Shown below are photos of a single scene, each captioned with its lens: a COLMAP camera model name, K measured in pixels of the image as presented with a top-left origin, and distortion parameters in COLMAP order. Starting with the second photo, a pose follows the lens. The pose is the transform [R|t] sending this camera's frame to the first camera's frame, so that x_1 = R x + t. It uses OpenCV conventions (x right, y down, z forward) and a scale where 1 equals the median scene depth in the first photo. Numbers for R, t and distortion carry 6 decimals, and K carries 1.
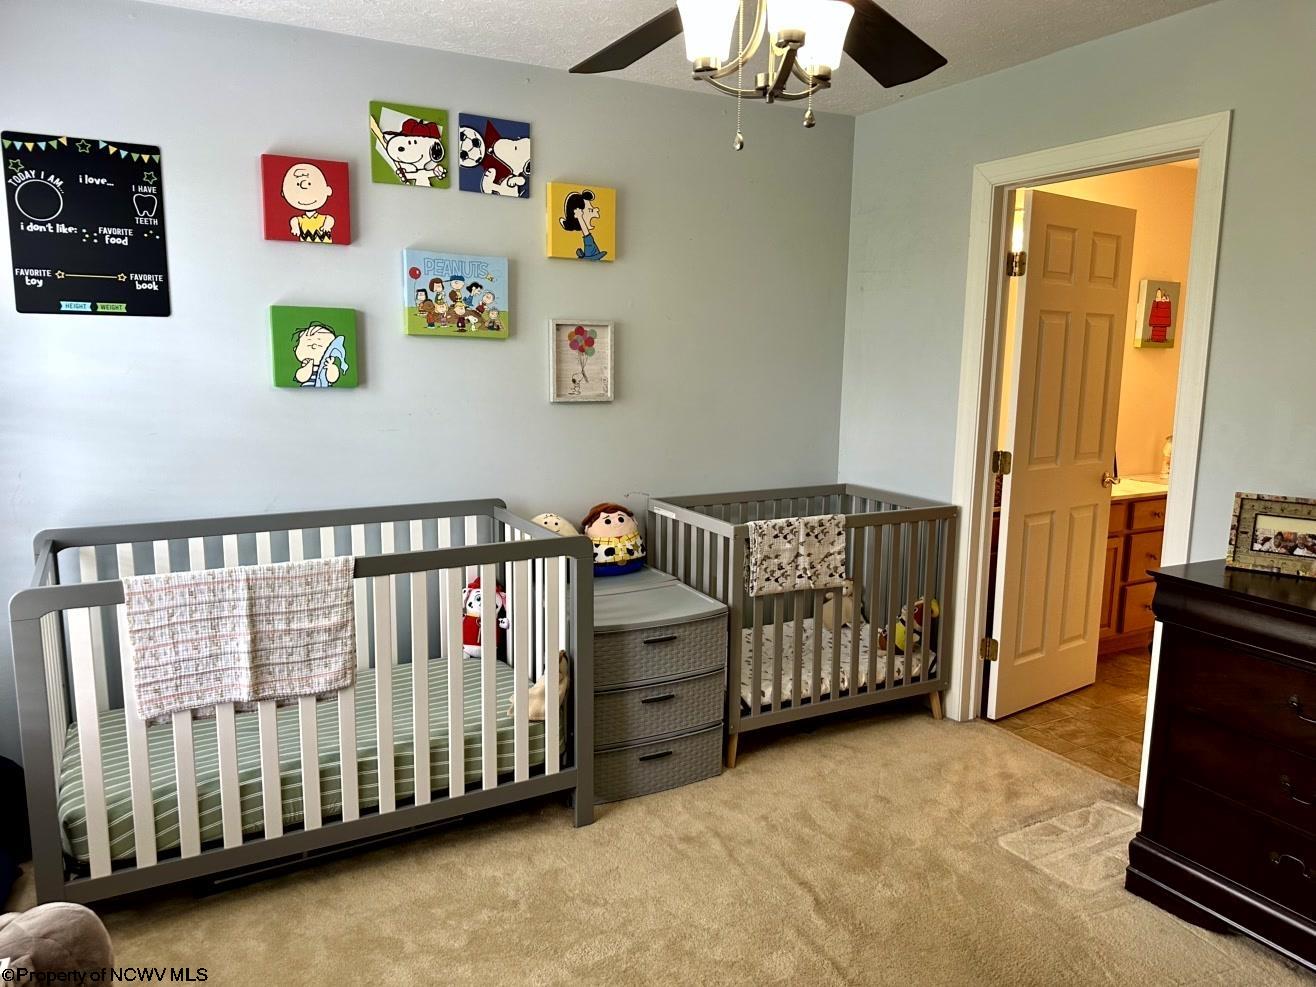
lens RADIAL K [[934.4, 0, 652.2], [0, 934.4, 494.9], [0, 0, 1]] dist [0.078393, -0.094063]
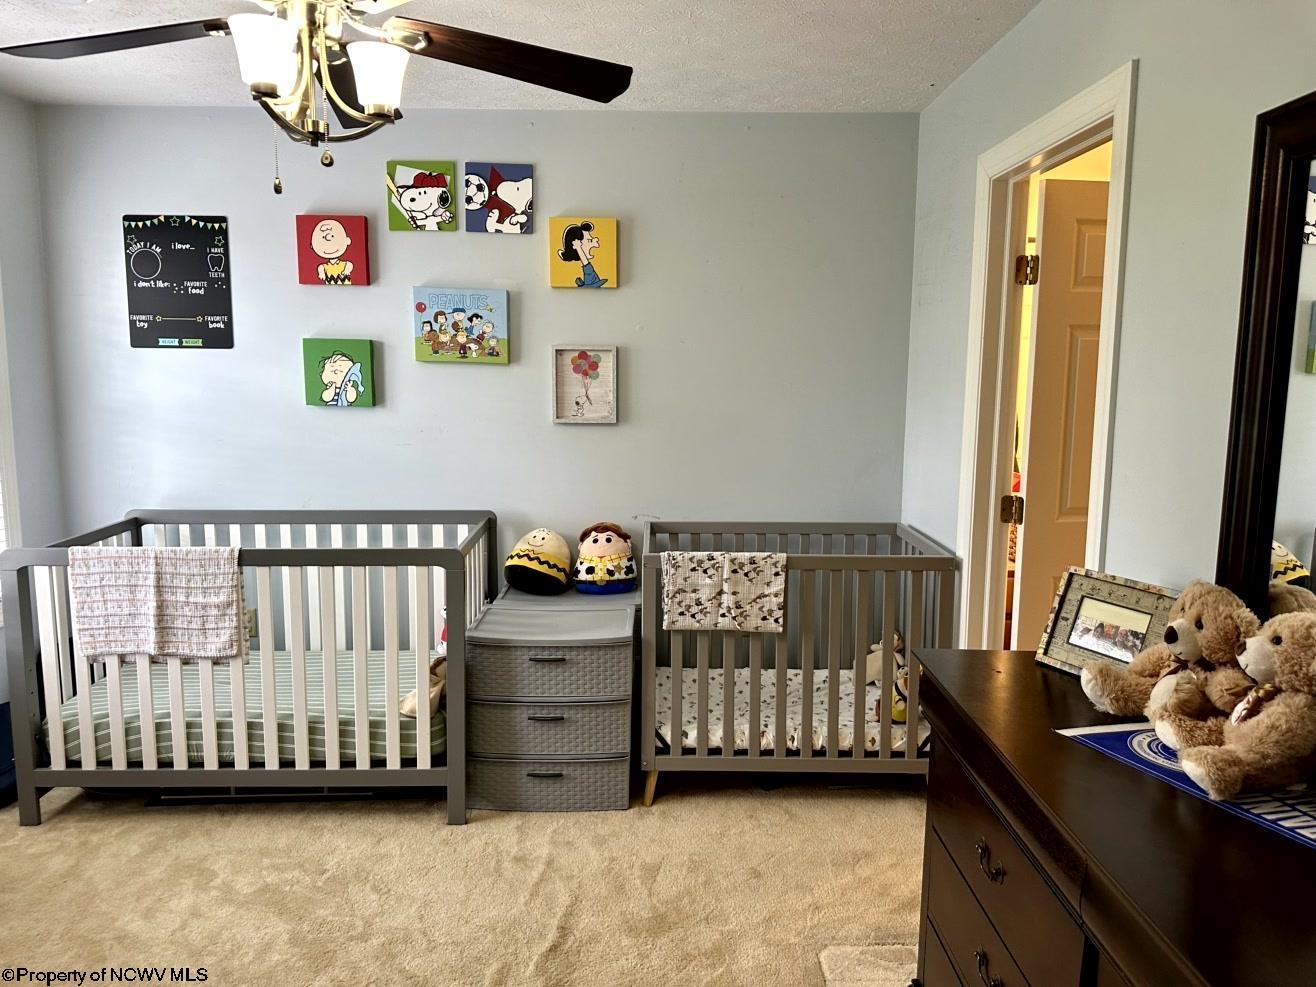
lens RADIAL K [[934.4, 0, 669.6], [0, 934.4, 484.2], [0, 0, 1]] dist [0.078393, -0.094063]
pose [[0.881009, 0.054957, -0.469896, 0.576570], [-0.069585, 0.997481, -0.013804, -0.028637], [0.467954, 0.044859, 0.882614, 0.154234]]
